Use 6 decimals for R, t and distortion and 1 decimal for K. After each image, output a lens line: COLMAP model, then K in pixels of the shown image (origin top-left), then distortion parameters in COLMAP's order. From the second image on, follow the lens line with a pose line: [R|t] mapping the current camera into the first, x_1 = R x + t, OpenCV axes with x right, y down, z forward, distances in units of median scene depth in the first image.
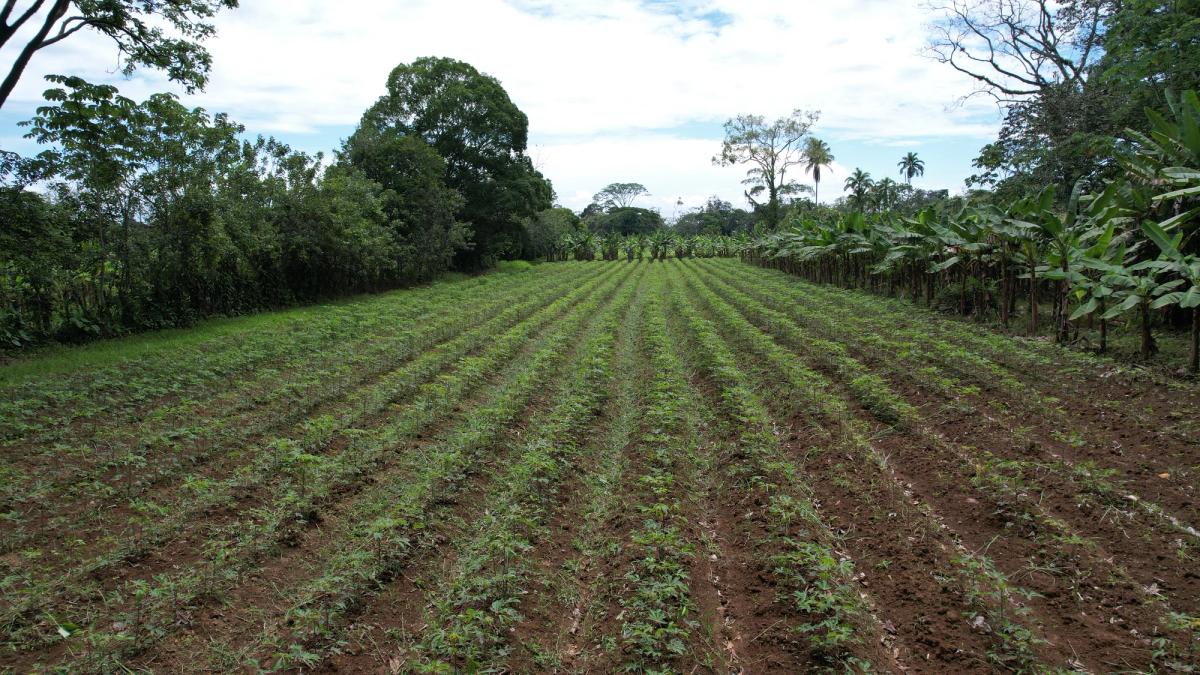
lens RADIAL K [[765.7, 0, 599.3], [0, 765.7, 352.6], [0, 0, 1]] dist [-0.084116, 0.068755]
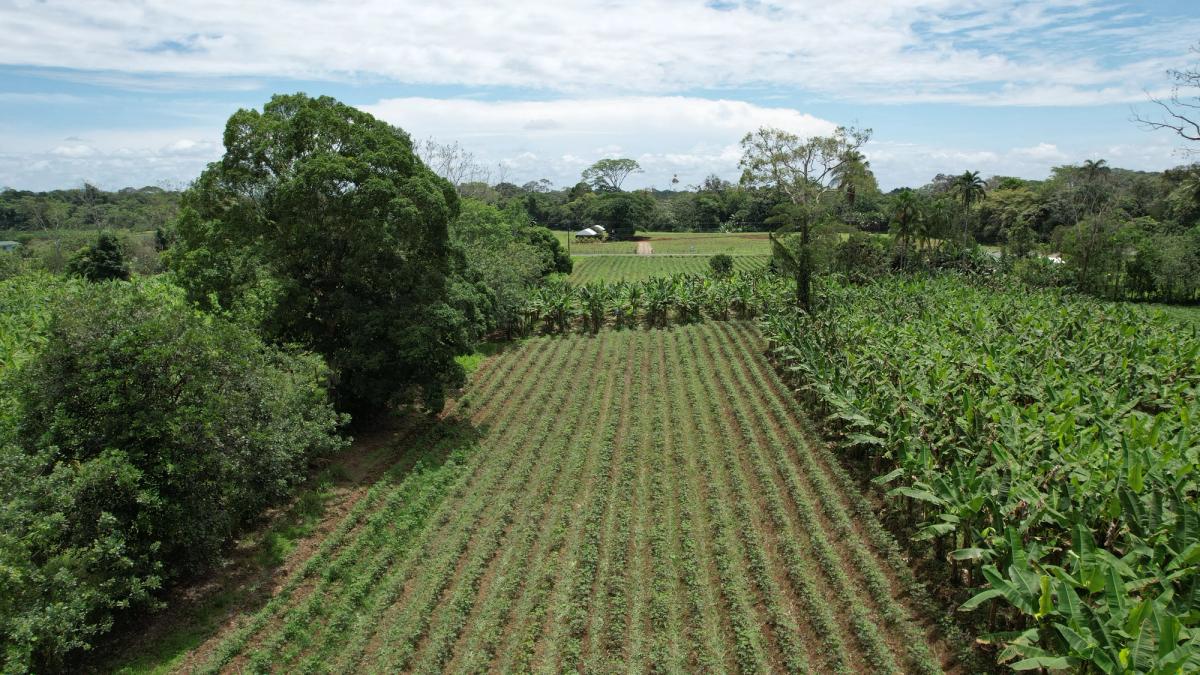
lens RADIAL K [[769.2, 0, 603.9], [0, 769.2, 347.8], [0, 0, 1]] dist [-0.077357, 0.072572]
pose [[0.999864, -0.001561, 0.016421, 0.045422], [0.000813, 0.998967, 0.045444, -0.503373], [-0.016475, -0.045424, 0.998832, 0.871932]]
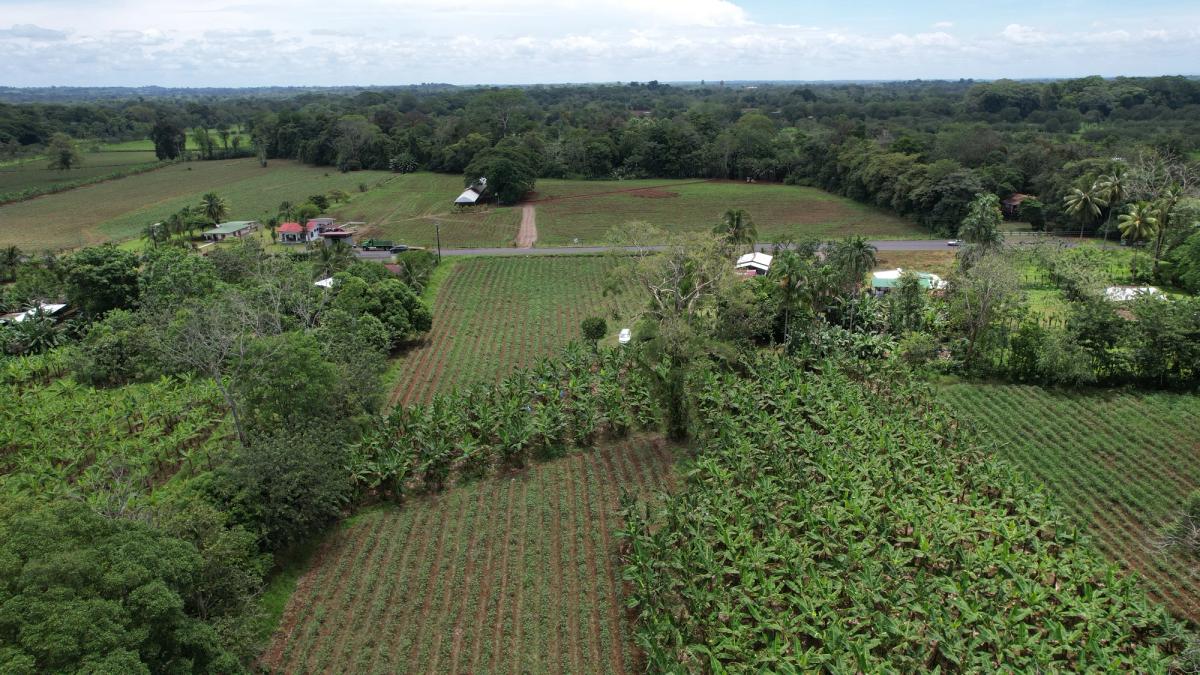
lens RADIAL K [[769.2, 0, 603.9], [0, 769.2, 347.8], [0, 0, 1]] dist [-0.077357, 0.072572]
pose [[0.990069, -0.046950, 0.132512, 0.279074], [0.021861, 0.982536, 0.184785, -1.323054], [-0.138874, -0.180053, 0.973804, 1.301680]]
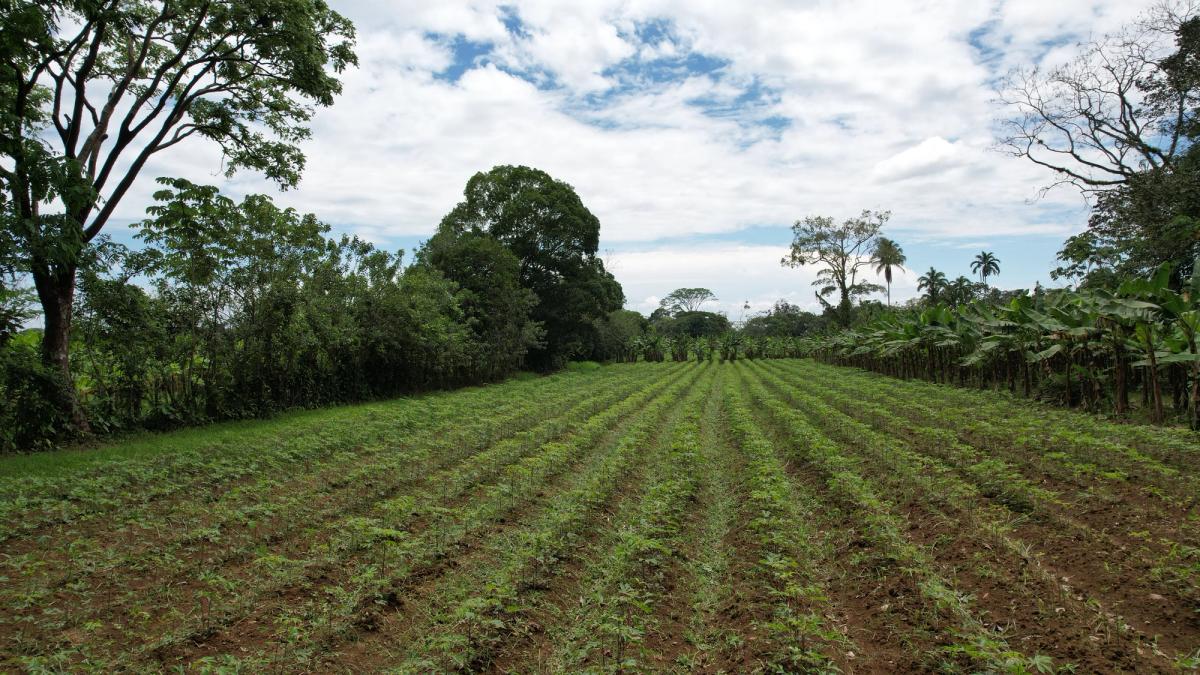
lens RADIAL K [[765.7, 0, 599.3], [0, 765.7, 352.6], [0, 0, 1]] dist [-0.084116, 0.068755]
pose [[0.996238, -0.004074, -0.086558, -0.015524], [-0.007764, 0.990680, -0.135987, 0.013536], [0.086305, 0.136147, 0.986922, 0.025741]]
